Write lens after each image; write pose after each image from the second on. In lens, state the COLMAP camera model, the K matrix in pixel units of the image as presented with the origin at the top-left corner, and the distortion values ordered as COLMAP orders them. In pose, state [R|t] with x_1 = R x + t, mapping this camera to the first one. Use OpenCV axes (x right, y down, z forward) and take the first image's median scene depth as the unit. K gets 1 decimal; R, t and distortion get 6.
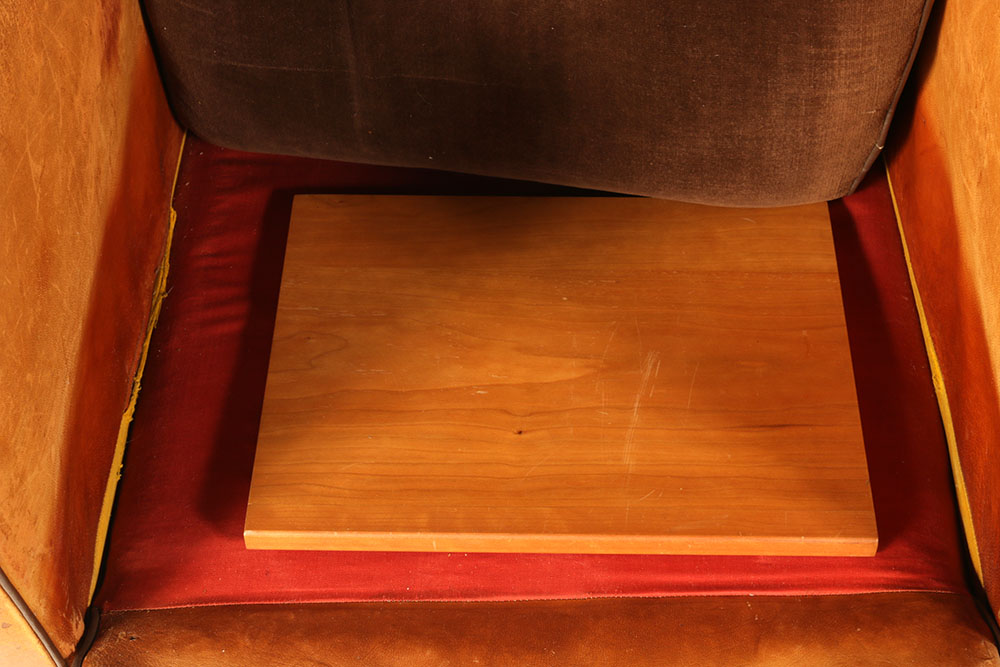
lens RADIAL K [[1774.7, 0, 500.0], [0, 1774.7, 333.5], [0, 0, 1]] dist [-0.009229, 0.175966]
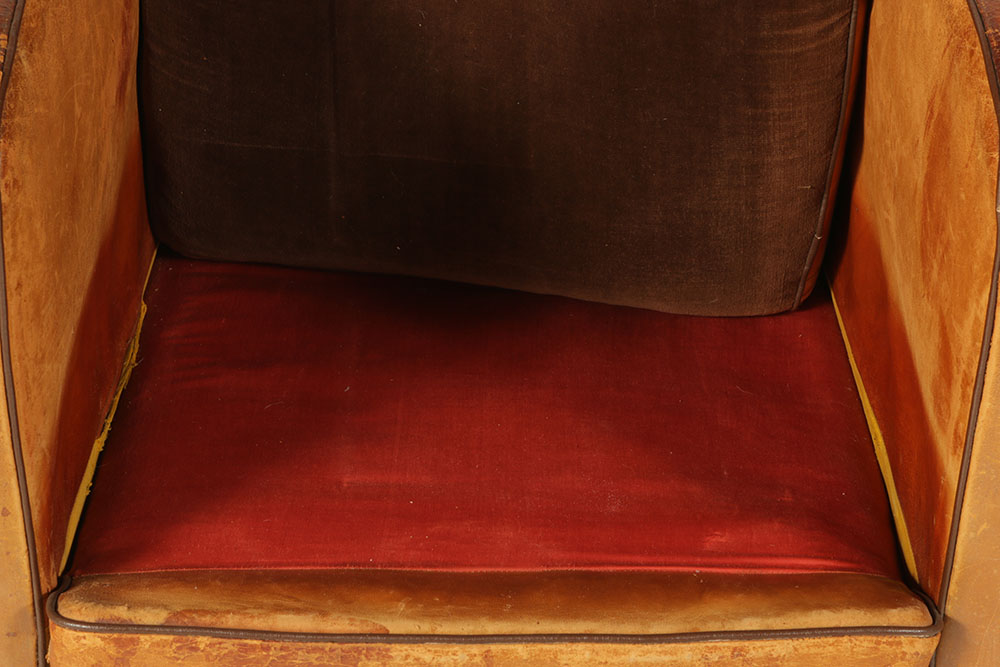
lens RADIAL K [[2555.9, 0, 500.0], [0, 2555.9, 333.5], [0, 0, 1]] dist [0.087394, 0.218497]
pose [[0.998802, 0.036431, 0.032658, -0.028613], [-0.022435, 0.934212, -0.356013, 0.528621], [-0.043480, 0.354854, 0.933910, -0.439414]]
